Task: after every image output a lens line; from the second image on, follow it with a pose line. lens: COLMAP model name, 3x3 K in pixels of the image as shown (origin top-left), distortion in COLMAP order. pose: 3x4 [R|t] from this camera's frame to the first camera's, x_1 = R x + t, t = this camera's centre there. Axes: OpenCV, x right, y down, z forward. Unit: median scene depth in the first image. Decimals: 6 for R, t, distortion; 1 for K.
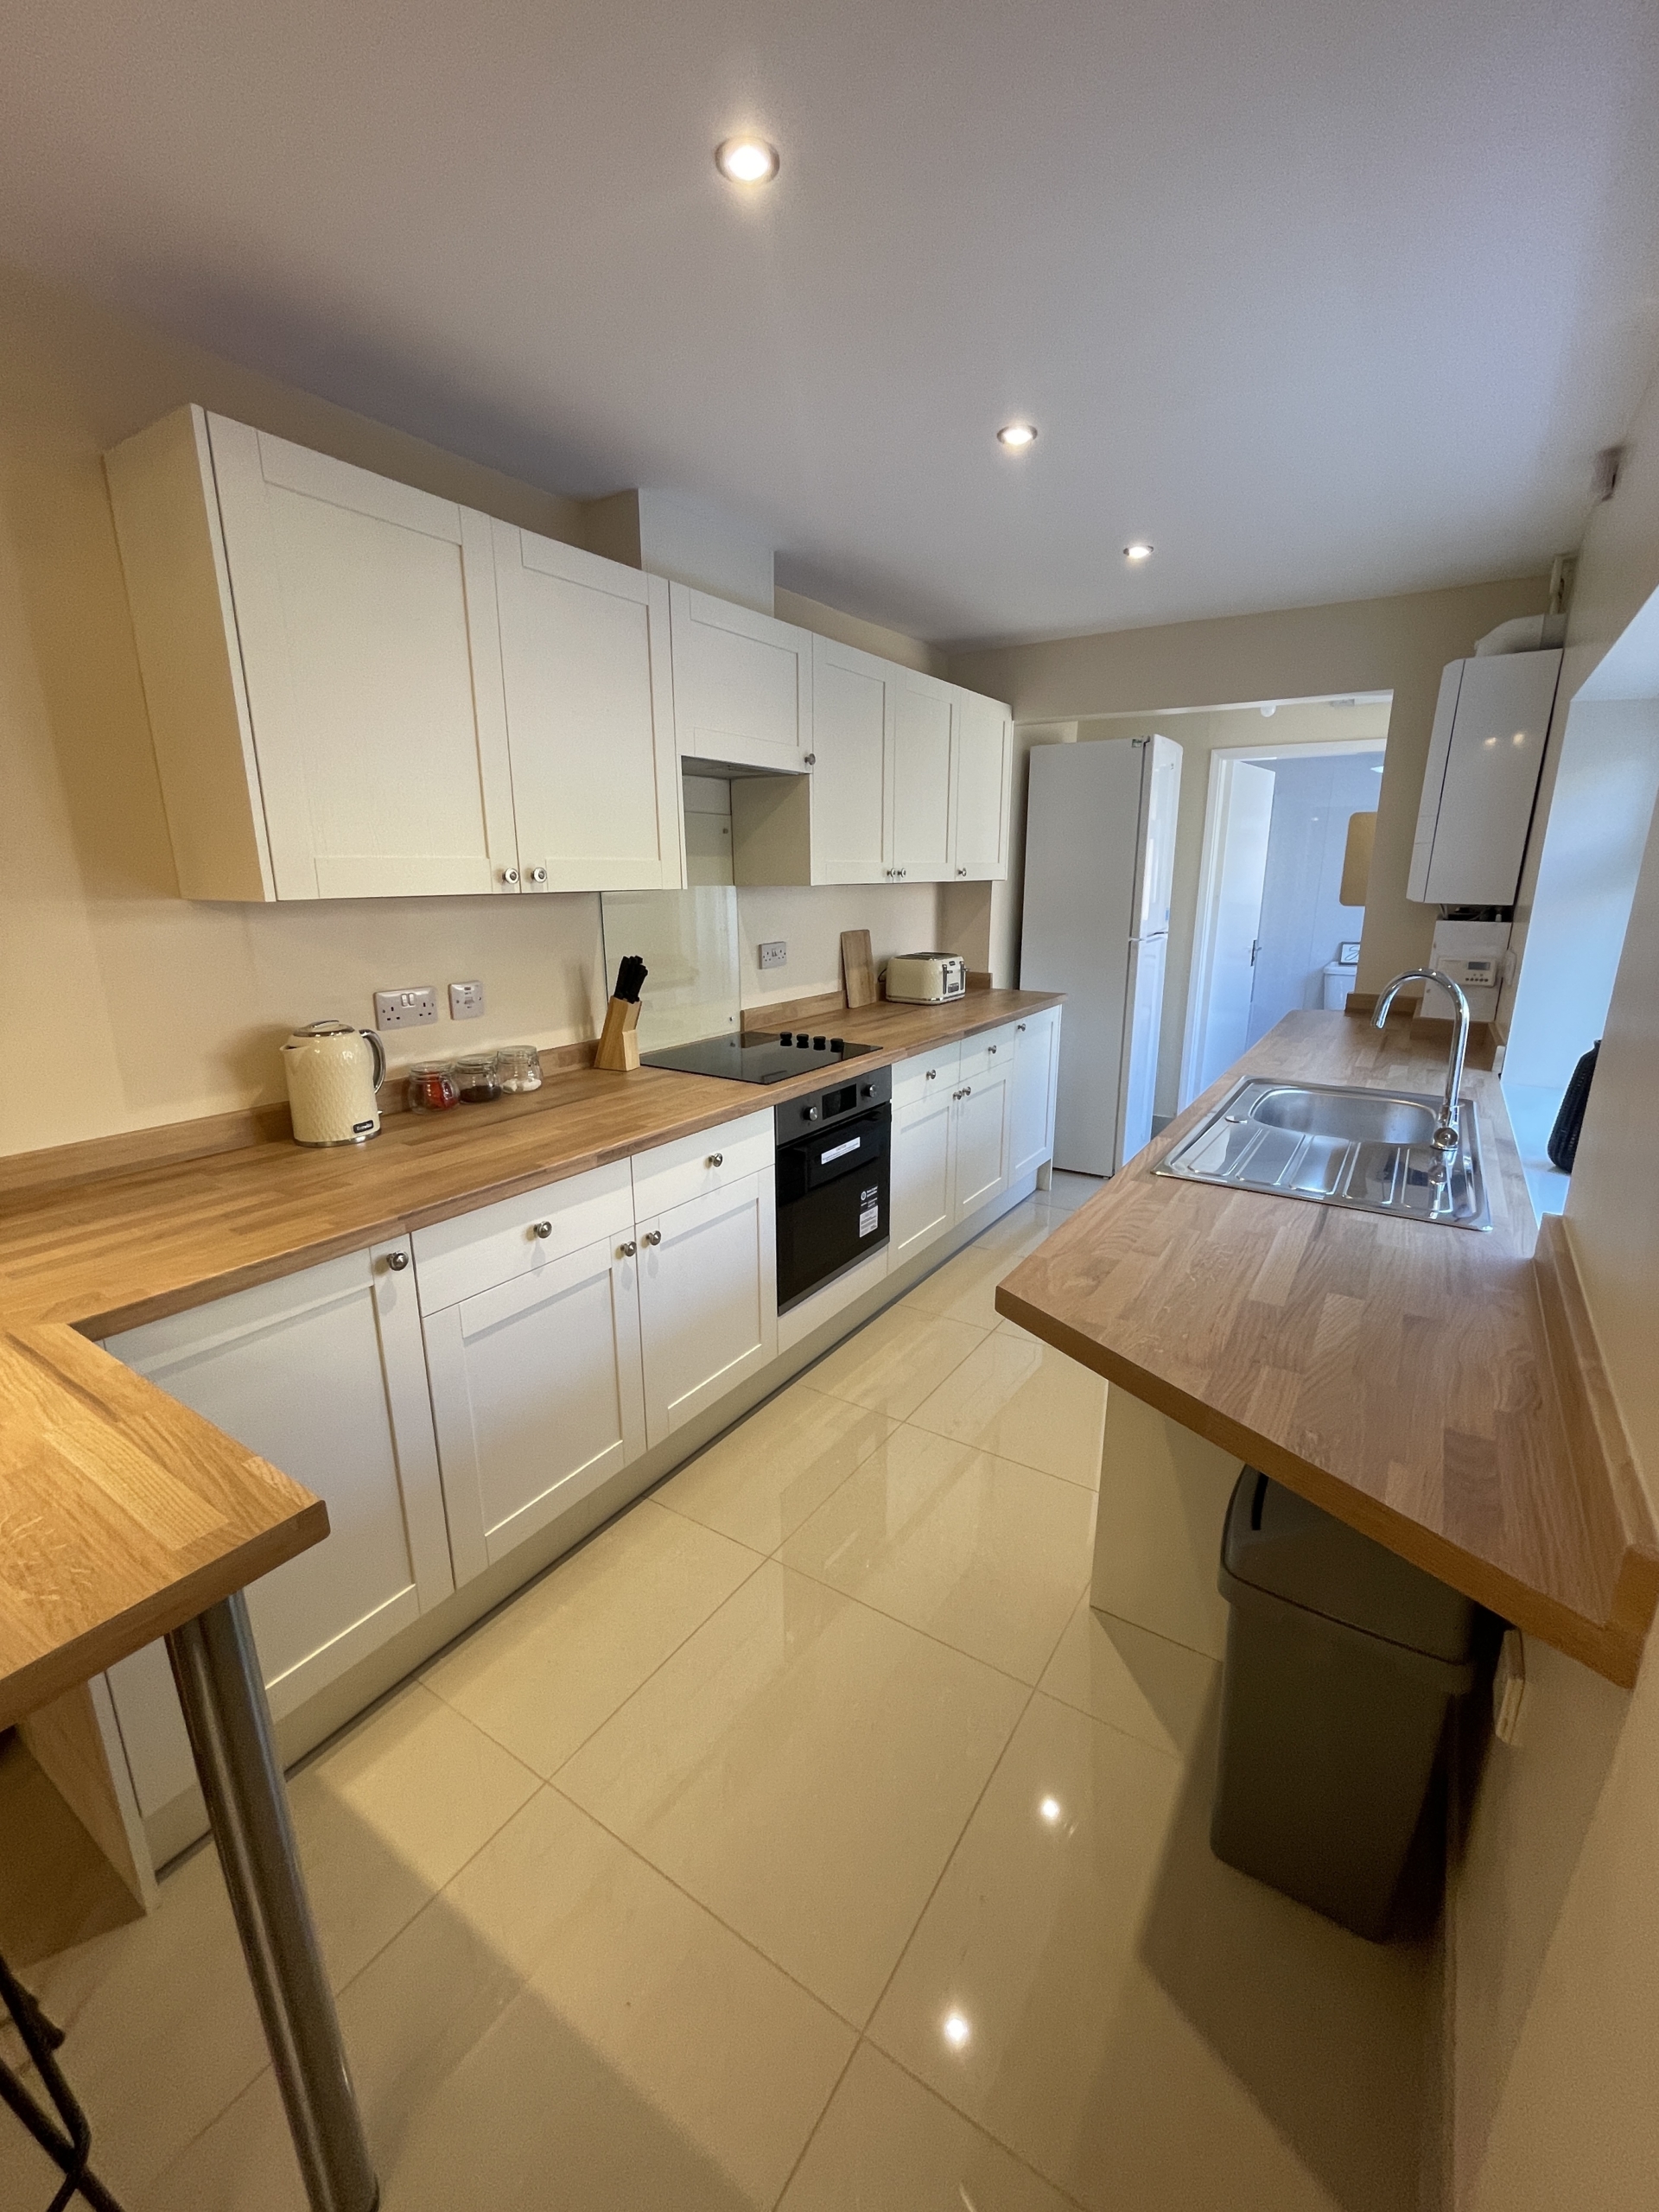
lens RADIAL K [[910.9, 0, 829.0], [0, 910.9, 1100.3], [0, 0, 1]] dist [0.002345, 0.000004]
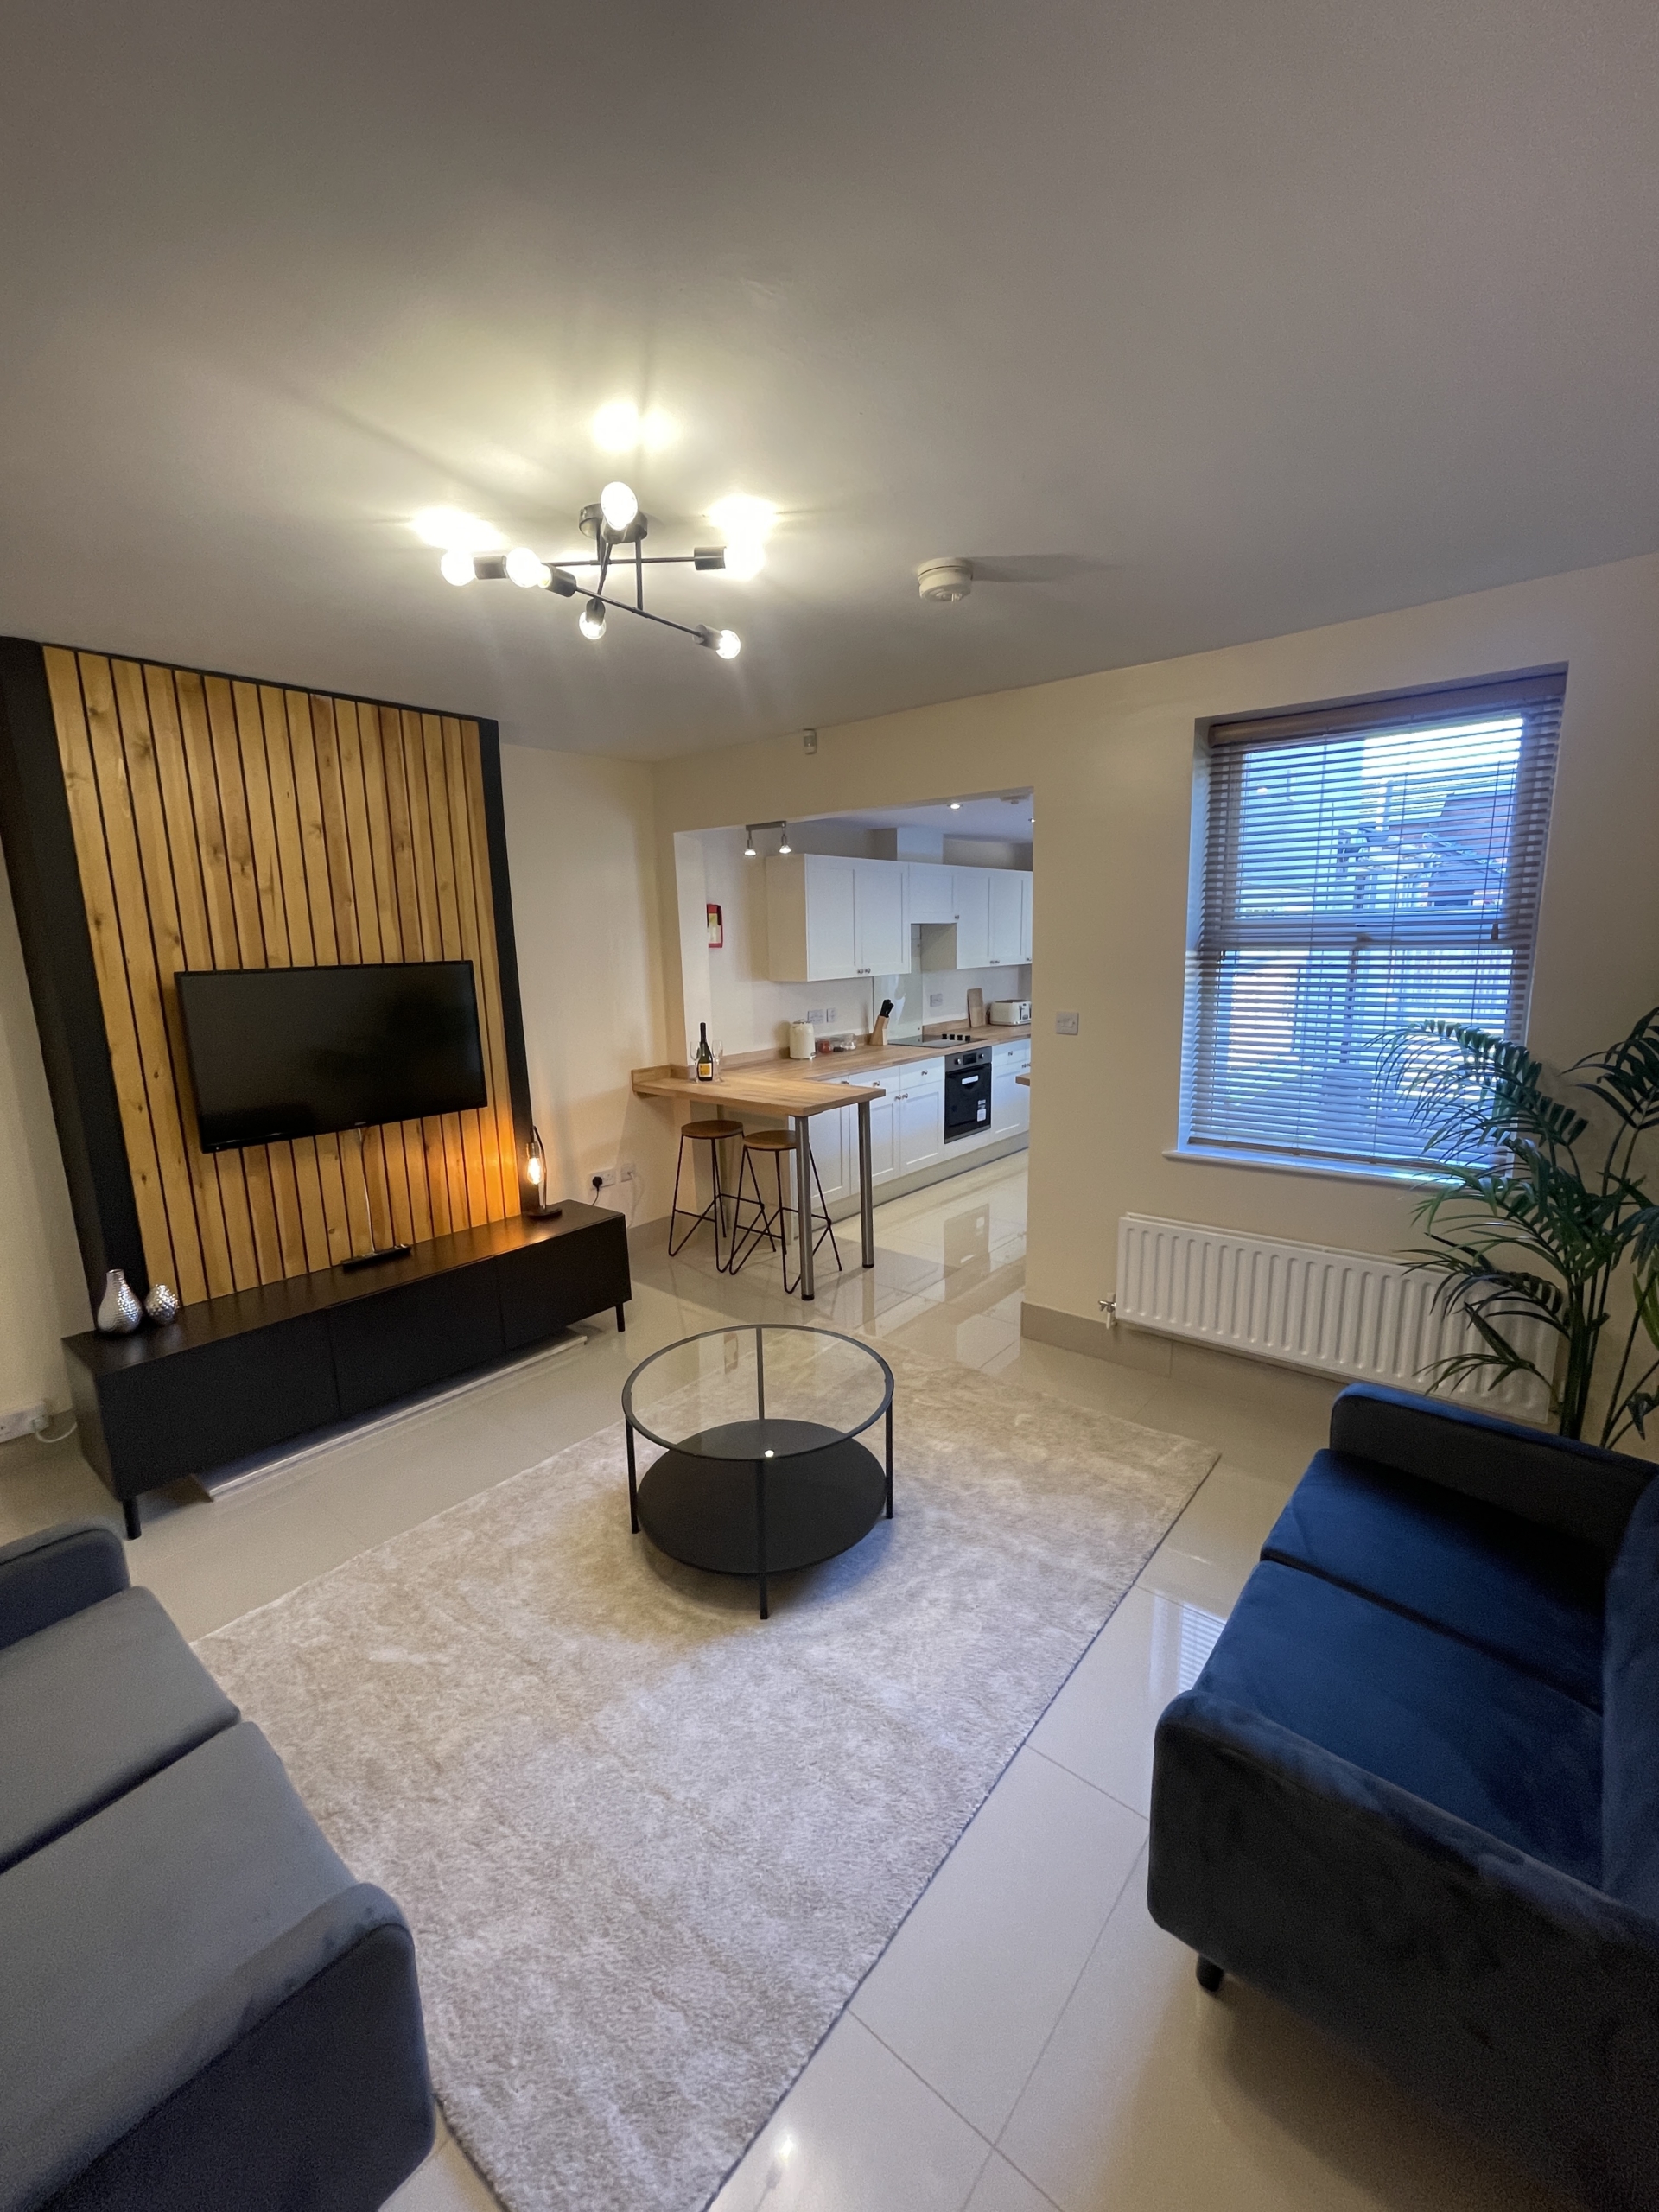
lens RADIAL K [[901.2, 0, 829.1], [0, 901.2, 1102.2], [0, 0, 1]] dist [0.009136, 0.000000]
pose [[0.992922, 0.004429, -0.118688, -0.073218], [-0.011915, 0.997978, -0.062436, 0.266130], [0.118172, 0.063409, 0.990967, -1.384248]]
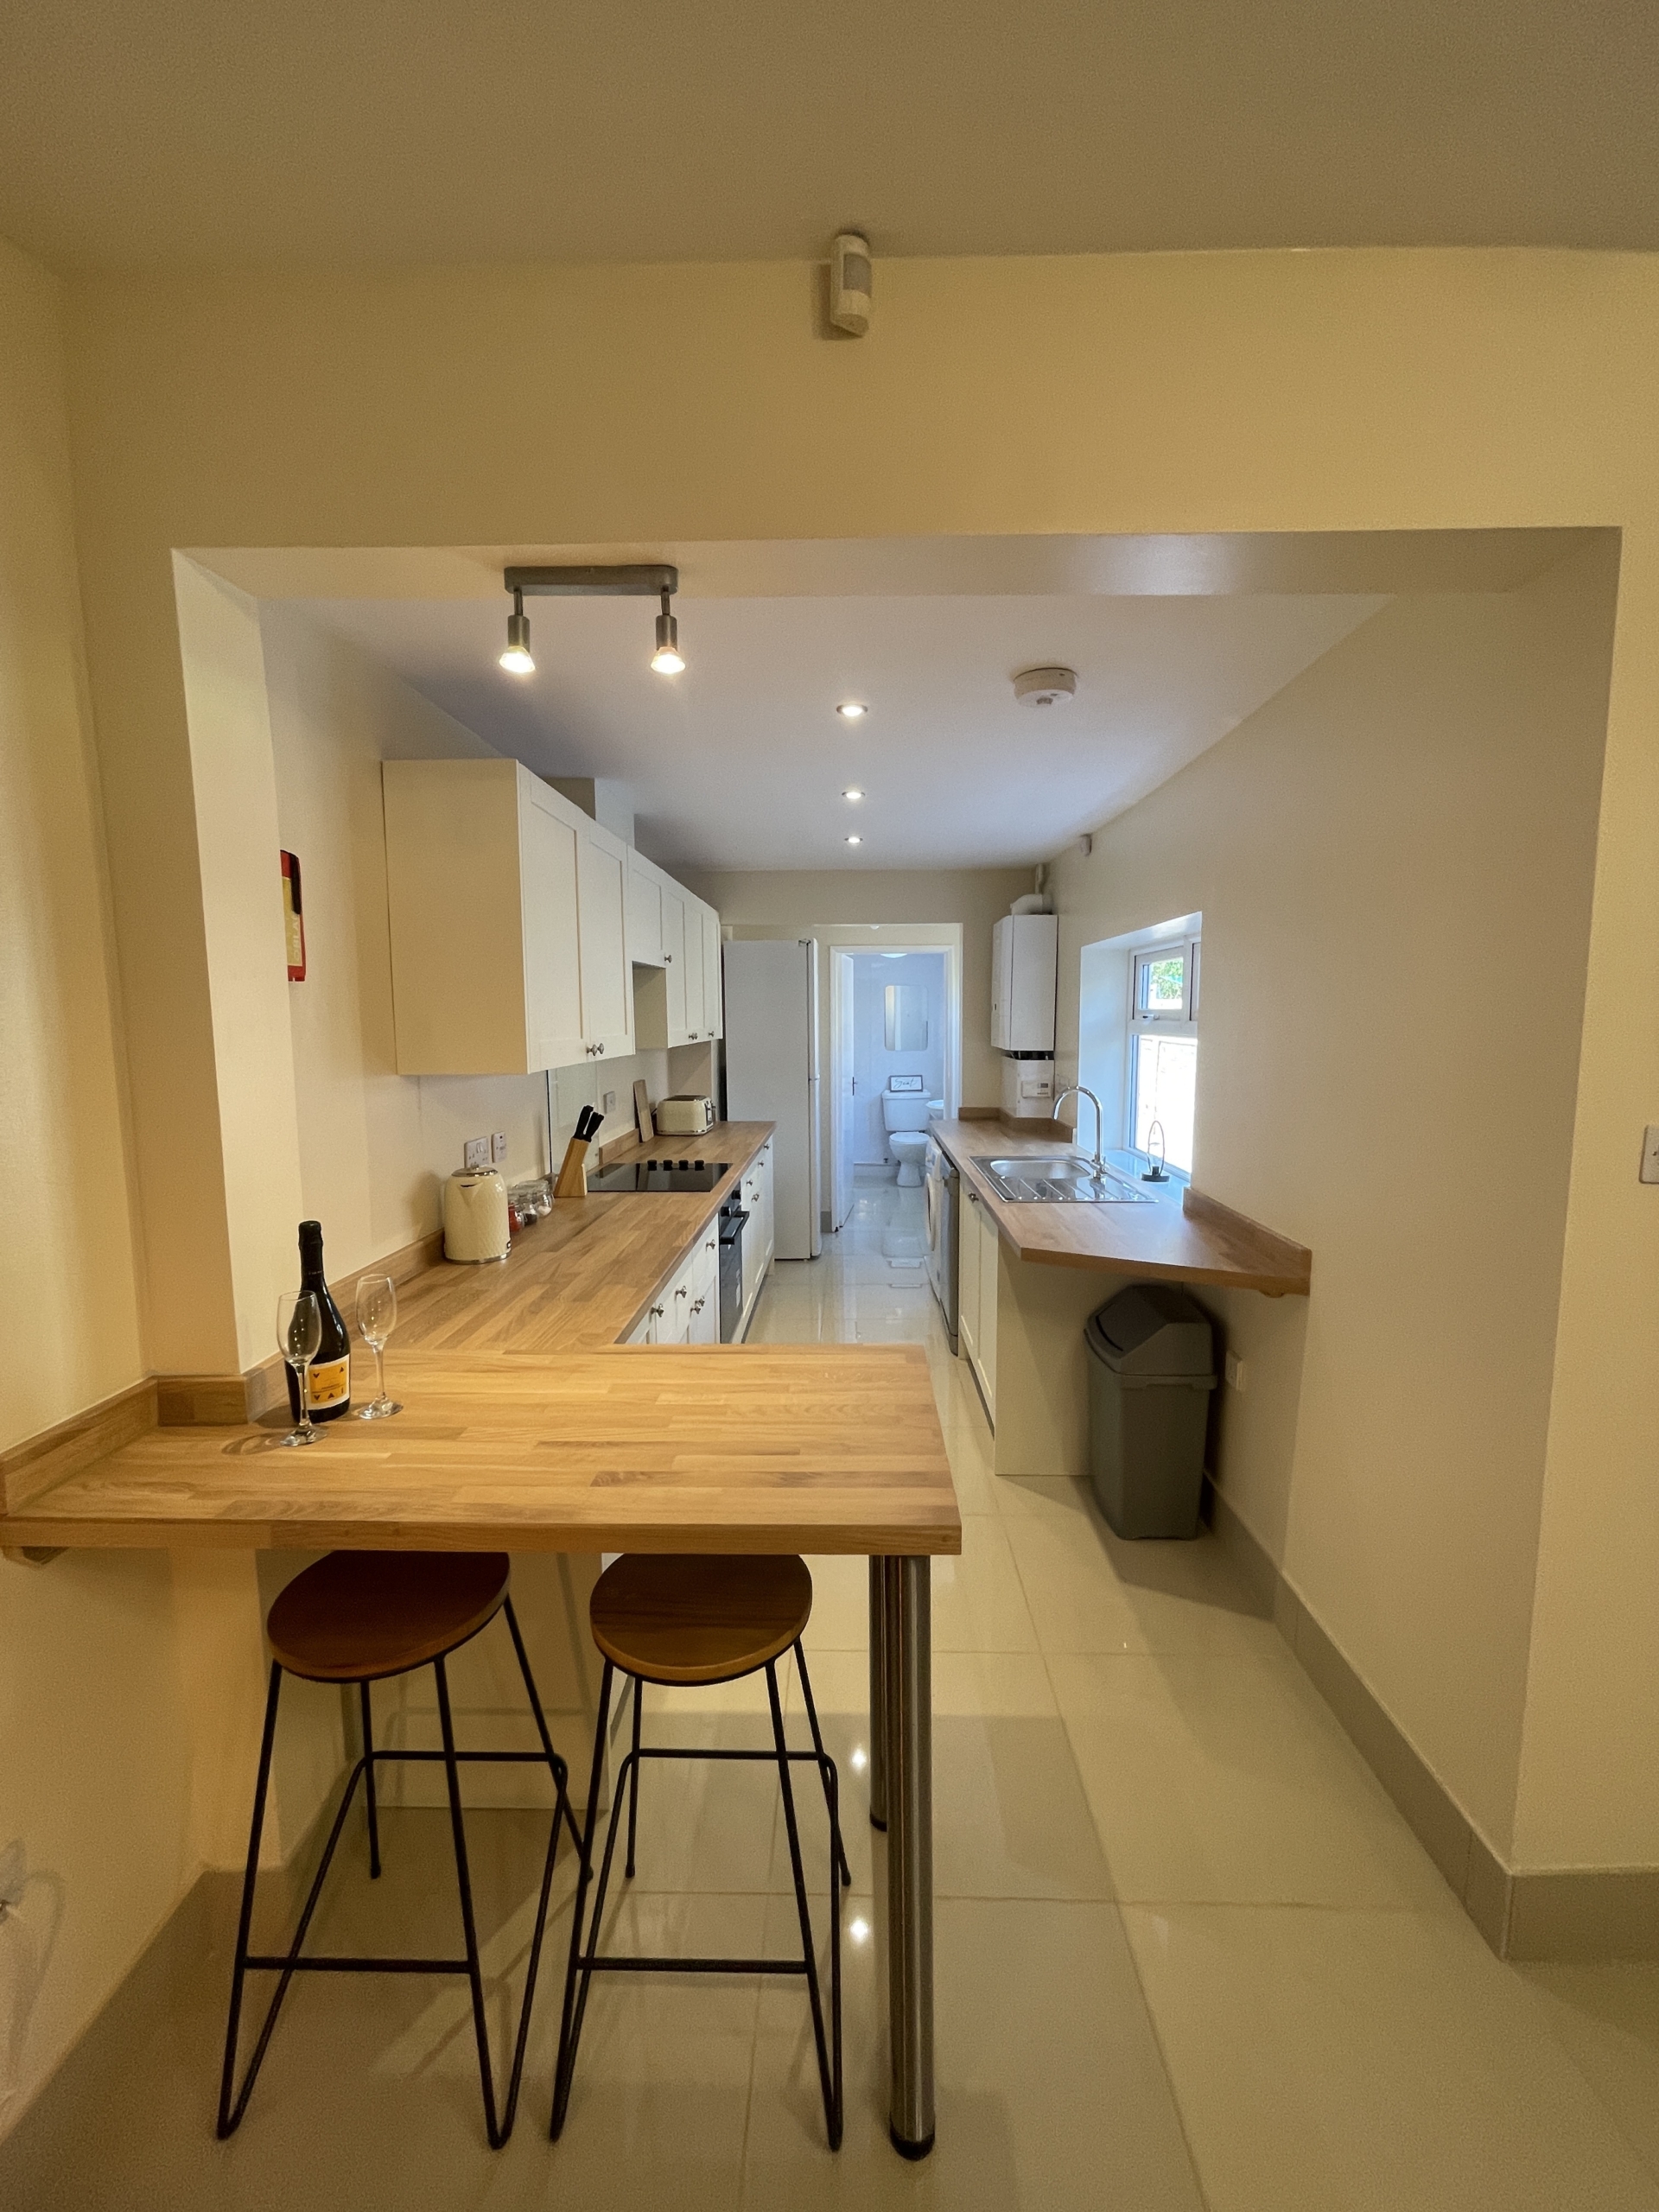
lens RADIAL K [[901.2, 0, 829.1], [0, 901.2, 1102.2], [0, 0, 1]] dist [0.009136, 0.000000]
pose [[0.848100, -0.054199, 0.527057, -0.562132], [0.134659, 0.984140, -0.115480, 0.028727], [-0.512439, 0.168912, 0.841947, -0.238317]]
